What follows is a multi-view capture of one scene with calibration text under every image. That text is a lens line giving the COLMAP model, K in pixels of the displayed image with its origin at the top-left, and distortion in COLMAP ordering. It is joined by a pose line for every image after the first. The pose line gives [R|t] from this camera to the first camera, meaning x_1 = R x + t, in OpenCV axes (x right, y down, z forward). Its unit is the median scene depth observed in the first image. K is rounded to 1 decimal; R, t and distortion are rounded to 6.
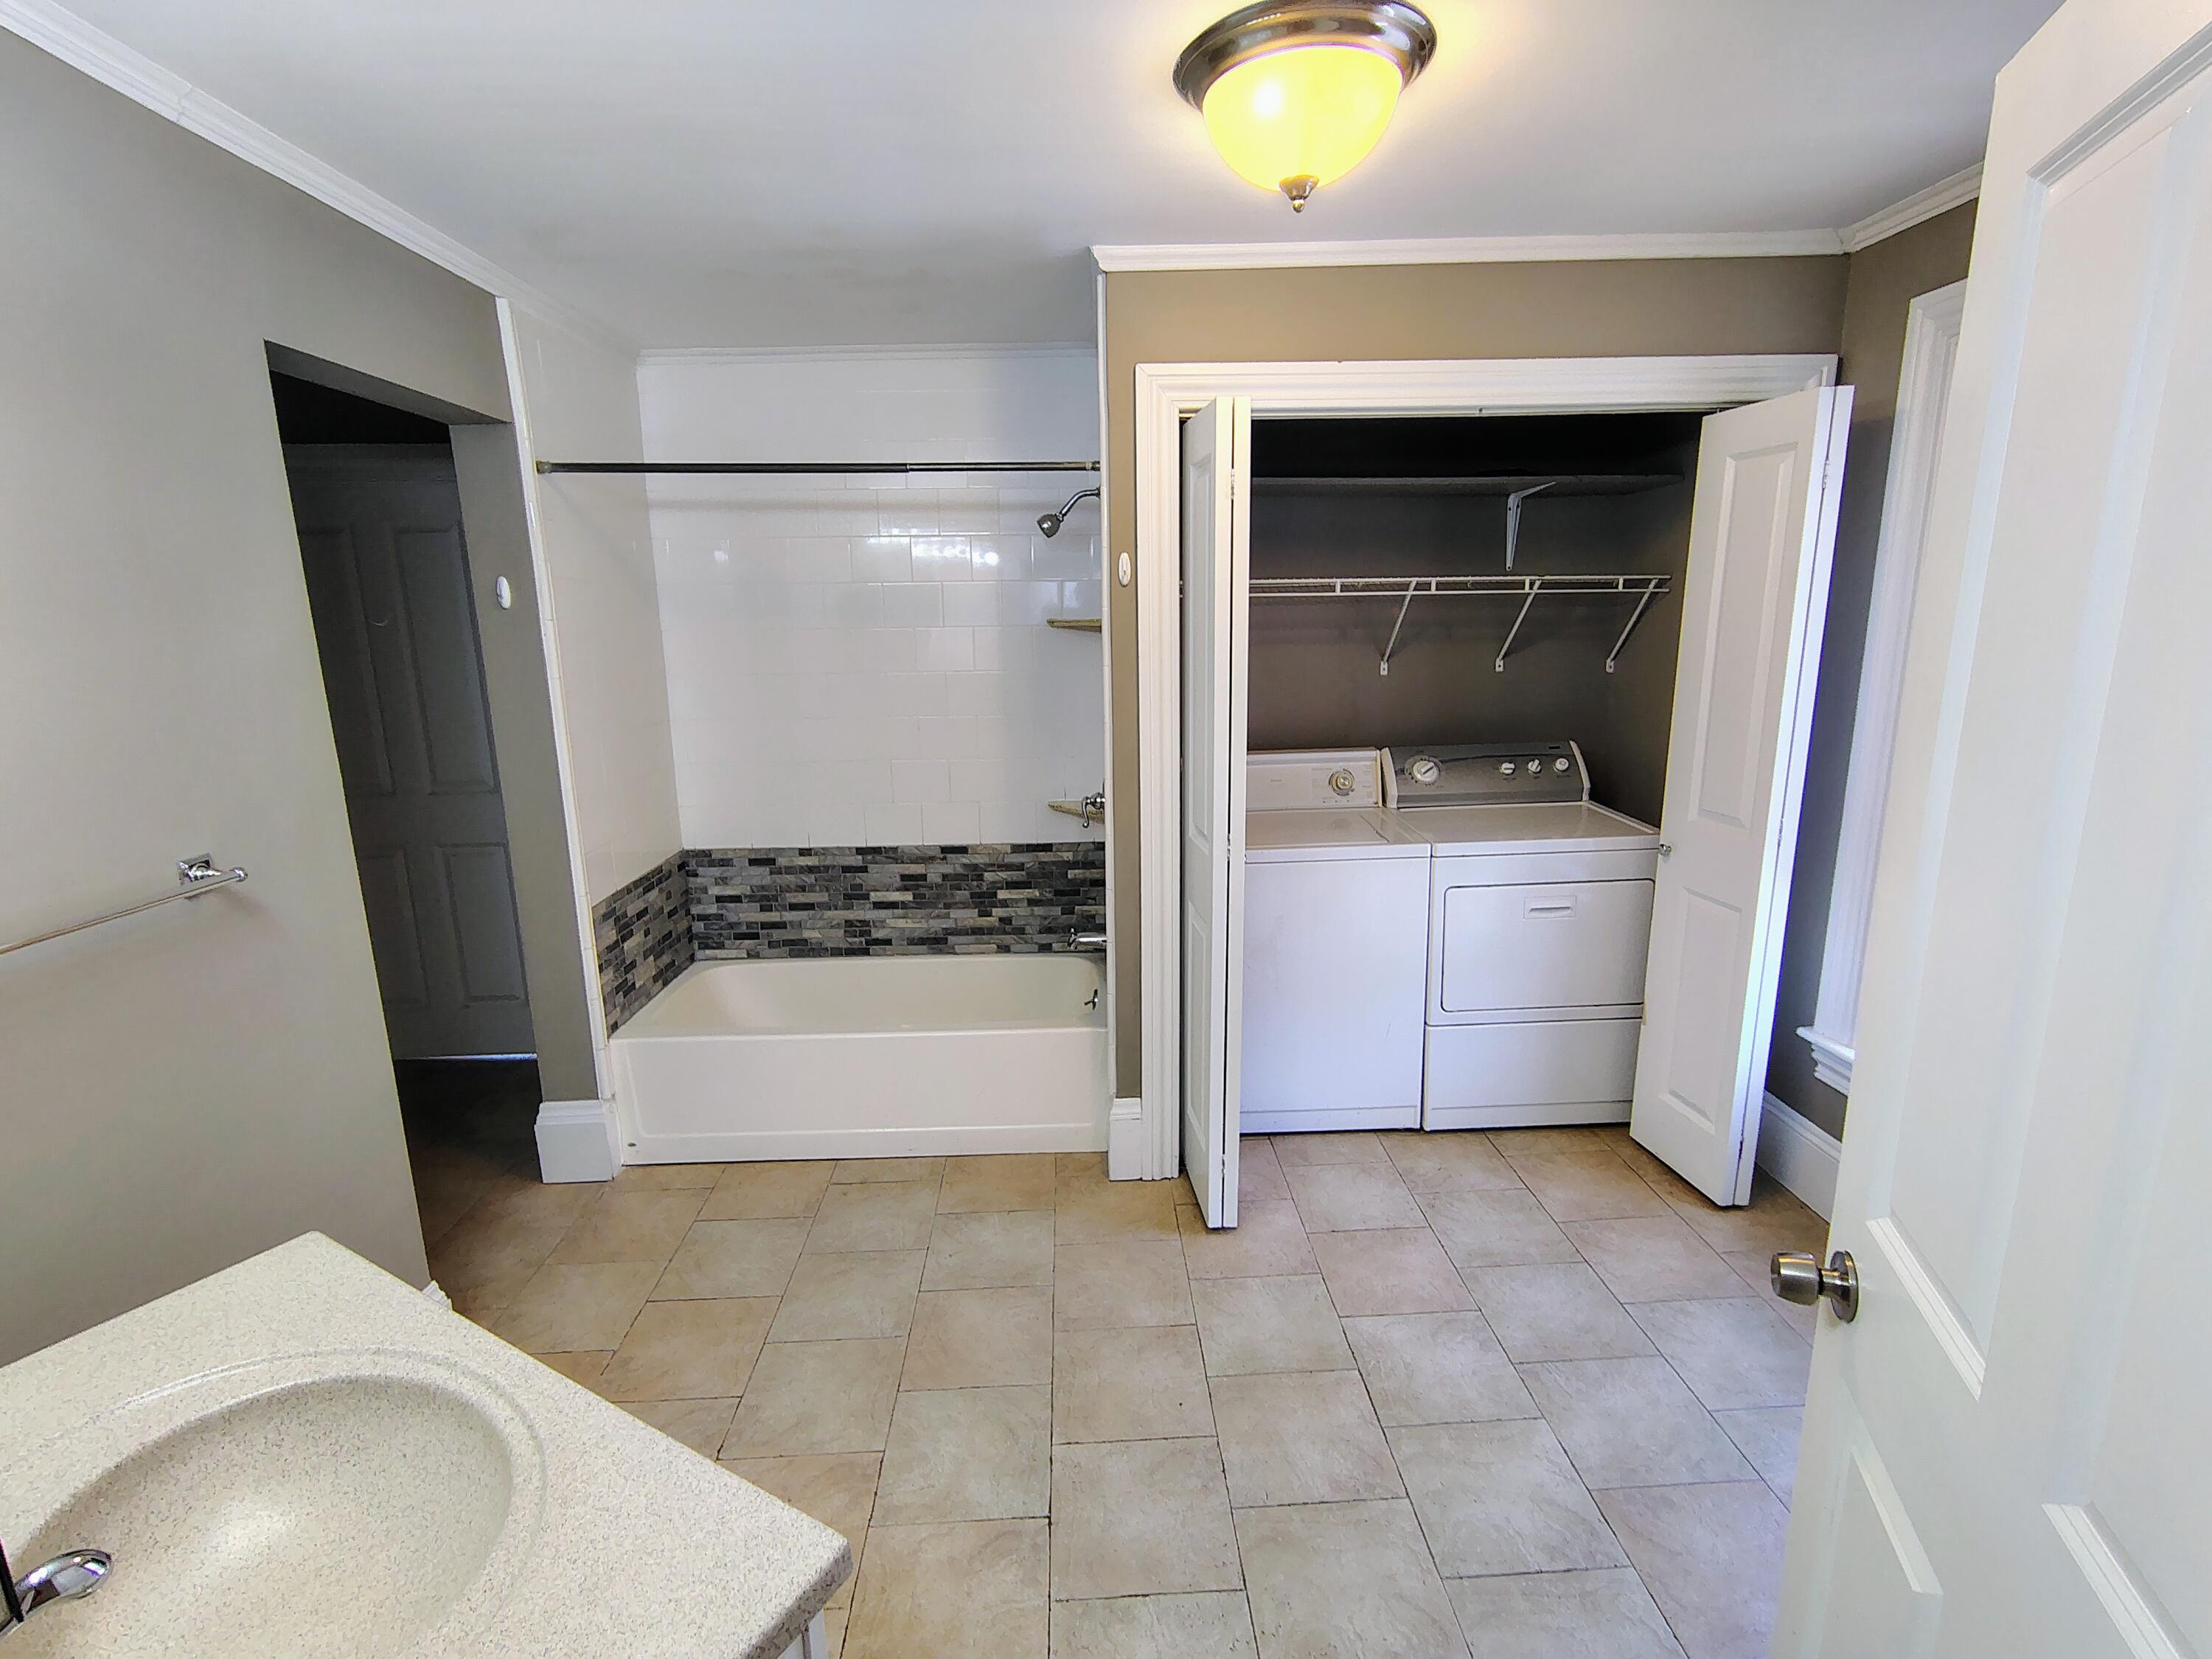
lens RADIAL K [[1029.2, 0, 1106.0], [0, 1029.2, 829.5], [0, 0, 1]] dist [-0.011739, 0.006196]
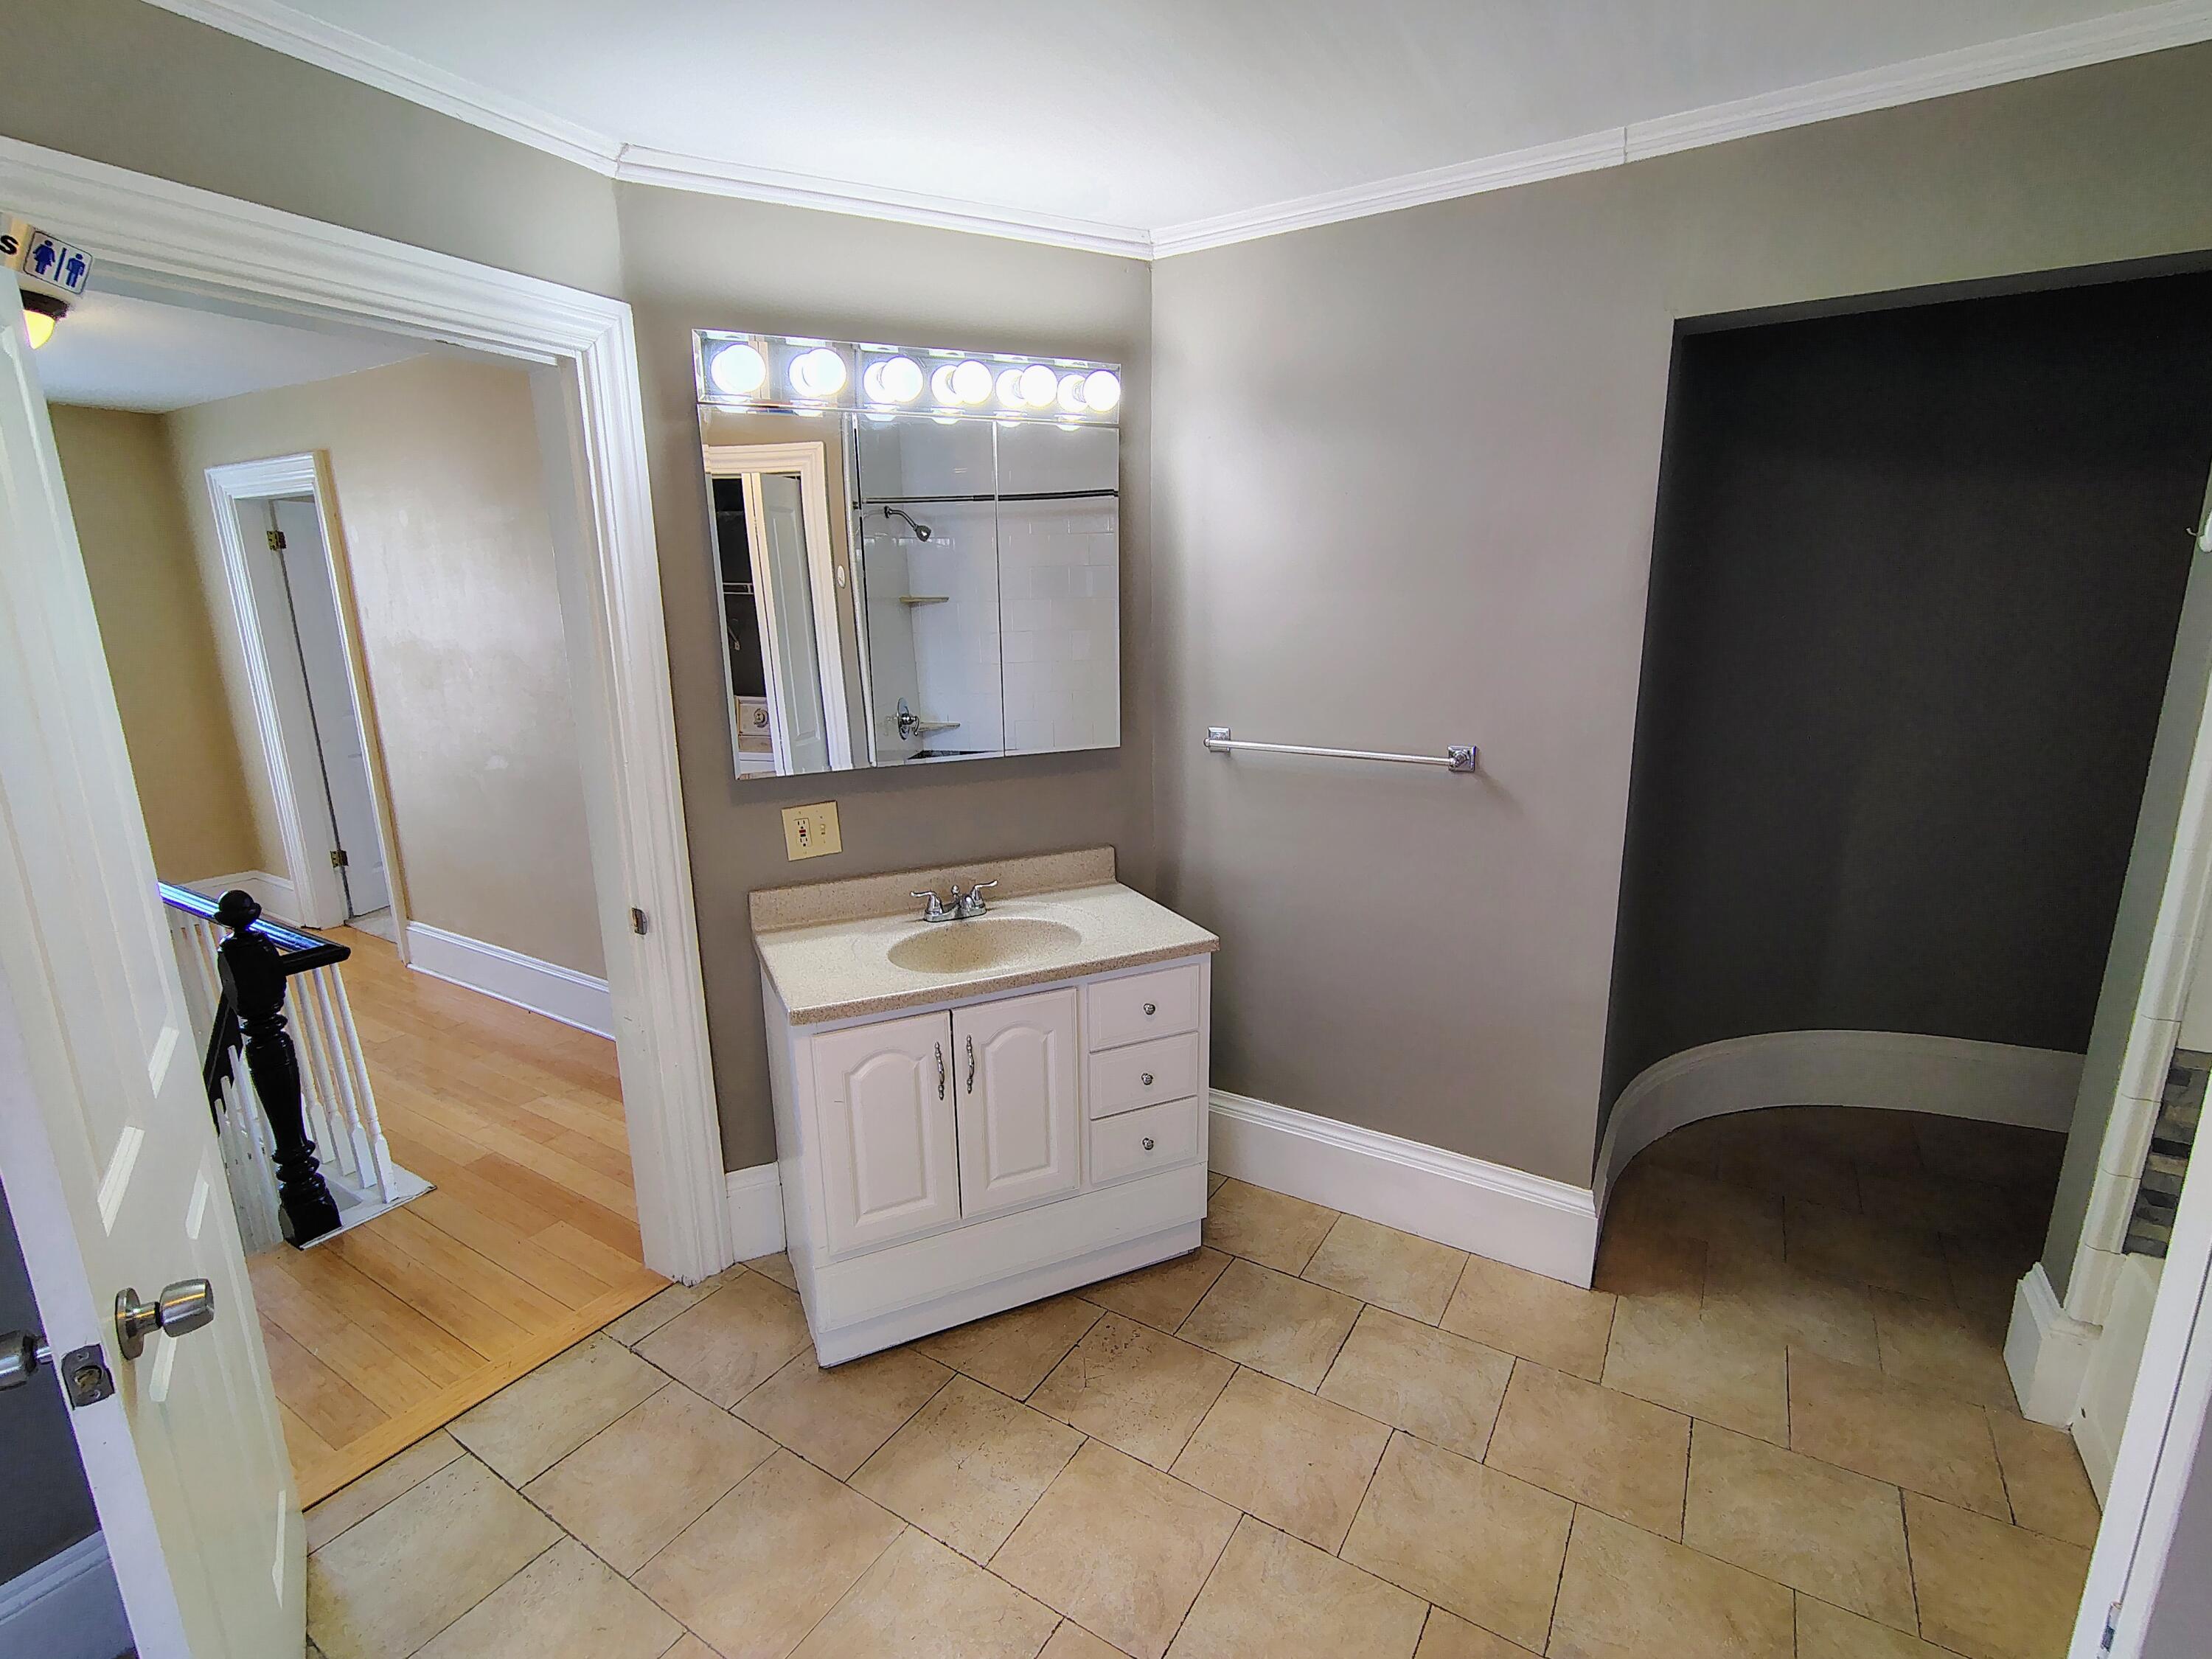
lens RADIAL K [[1031.8, 0, 1102.6], [0, 1031.8, 828.0], [0, 0, 1]] dist [-0.008573, 0.008964]
pose [[-0.560611, 0.212766, -0.800279, 0.504193], [-0.144303, 0.926540, 0.347421, -0.260288], [0.815409, 0.310250, -0.488725, 1.177549]]
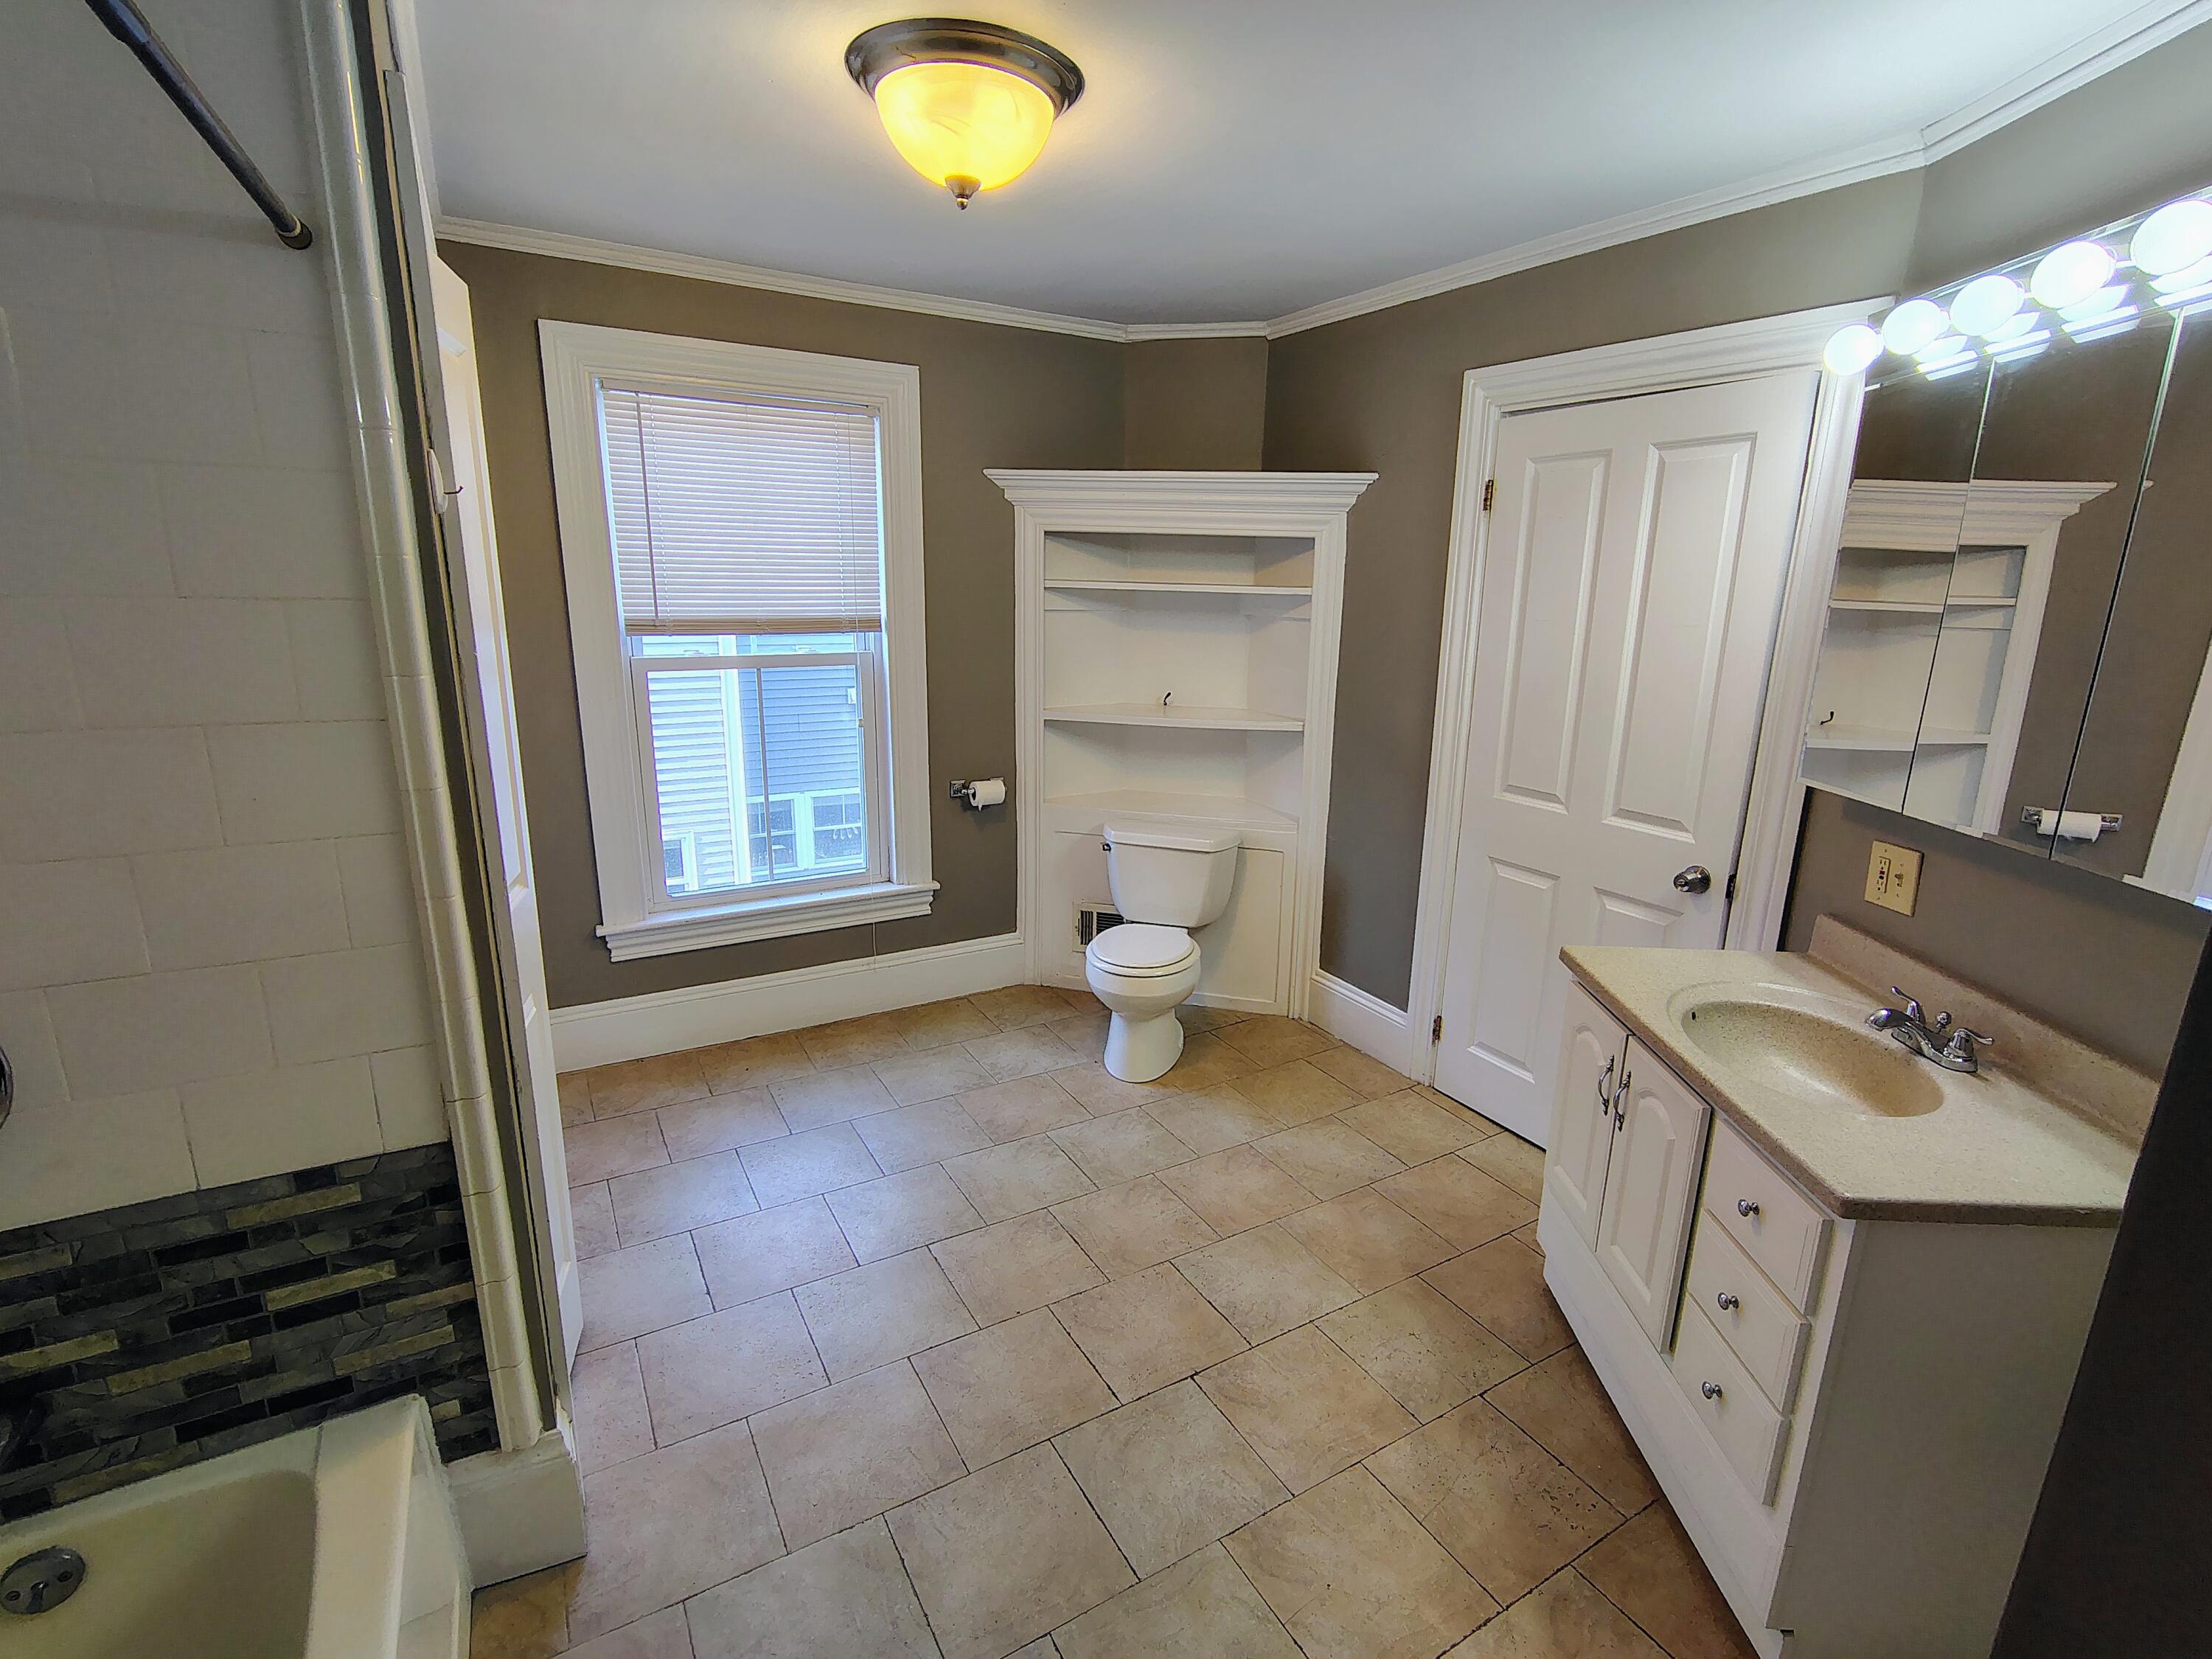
lens RADIAL K [[1031.8, 0, 1102.6], [0, 1031.8, 828.0], [0, 0, 1]] dist [-0.008573, 0.008964]
pose [[-0.472193, -0.199540, 0.858614, -0.881761], [0.168786, 0.935553, 0.310245, -0.276499], [-0.865185, 0.291418, -0.408082, 1.391672]]
